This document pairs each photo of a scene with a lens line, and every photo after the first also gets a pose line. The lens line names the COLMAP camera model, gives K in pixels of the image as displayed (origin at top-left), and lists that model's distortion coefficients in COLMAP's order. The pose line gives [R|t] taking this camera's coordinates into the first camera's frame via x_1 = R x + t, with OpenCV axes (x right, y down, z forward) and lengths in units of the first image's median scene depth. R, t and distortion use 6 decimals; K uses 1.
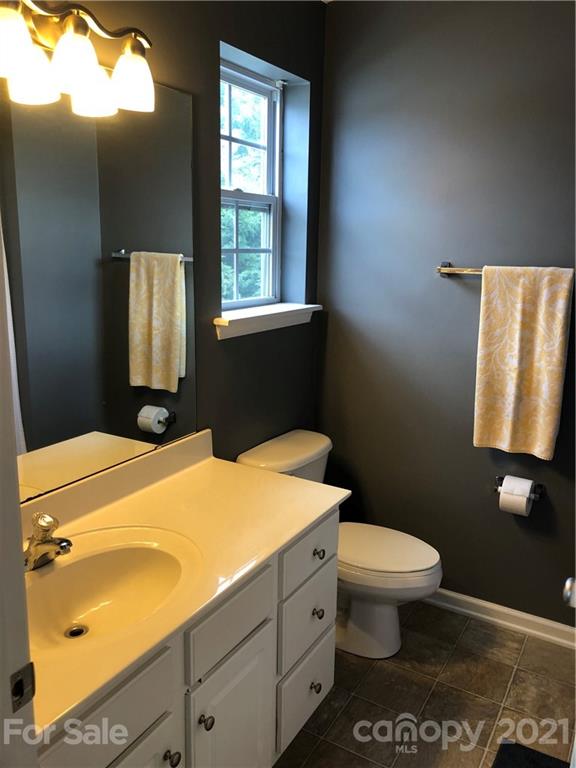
lens RADIAL K [[628.6, 0, 287.9], [0, 628.6, 380.4], [0, 0, 1]] dist [0.041163, -0.051384]
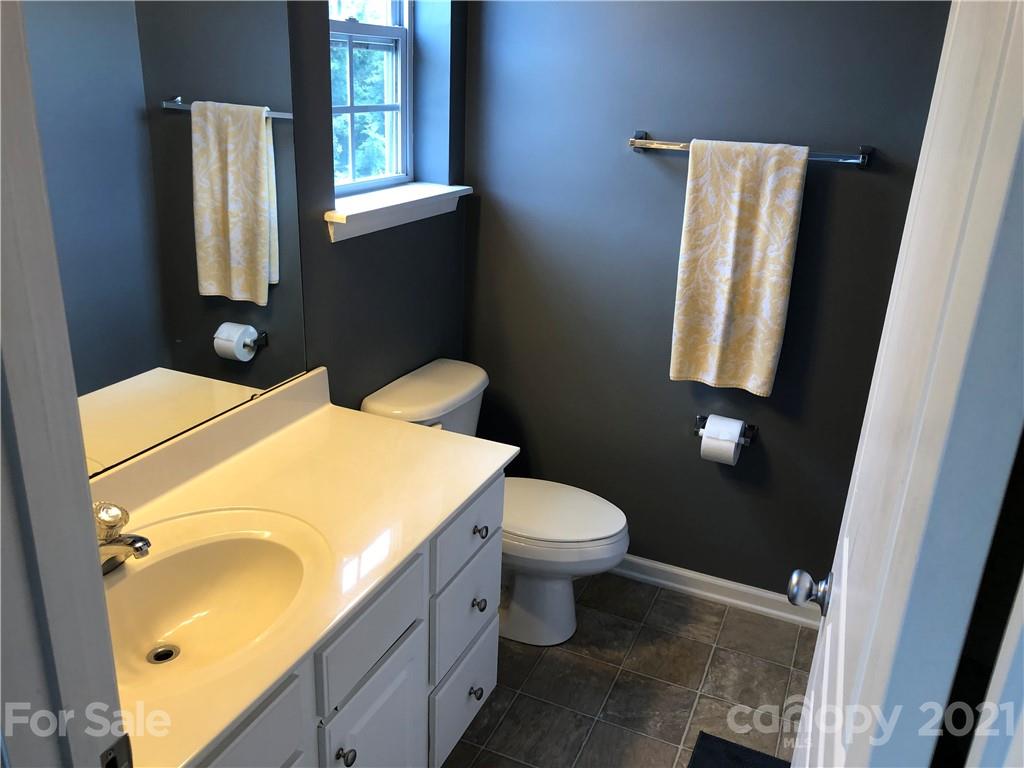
lens RADIAL K [[838.2, 0, 508.6], [0, 838.2, 388.5], [0, 0, 1]] dist [0.041163, -0.051384]
pose [[0.992989, -0.020663, 0.116390, -0.025059], [0.003159, 0.988891, 0.148610, -0.040113], [-0.118167, -0.147200, 0.982023, 0.011173]]
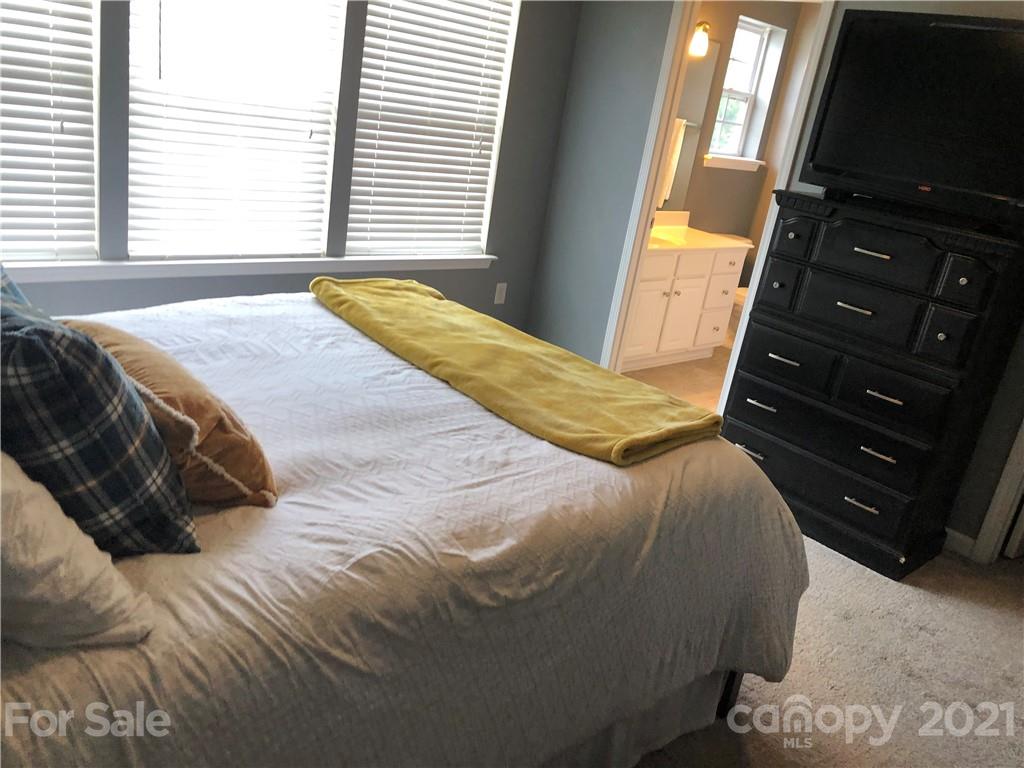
lens RADIAL K [[838.2, 0, 516.9], [0, 838.2, 390.2], [0, 0, 1]] dist [0.041163, -0.051384]
pose [[0.950322, 0.218127, -0.222057, 0.066888], [-0.193524, 0.972793, 0.127367, 0.377825], [0.243798, -0.078066, 0.966679, -1.665411]]
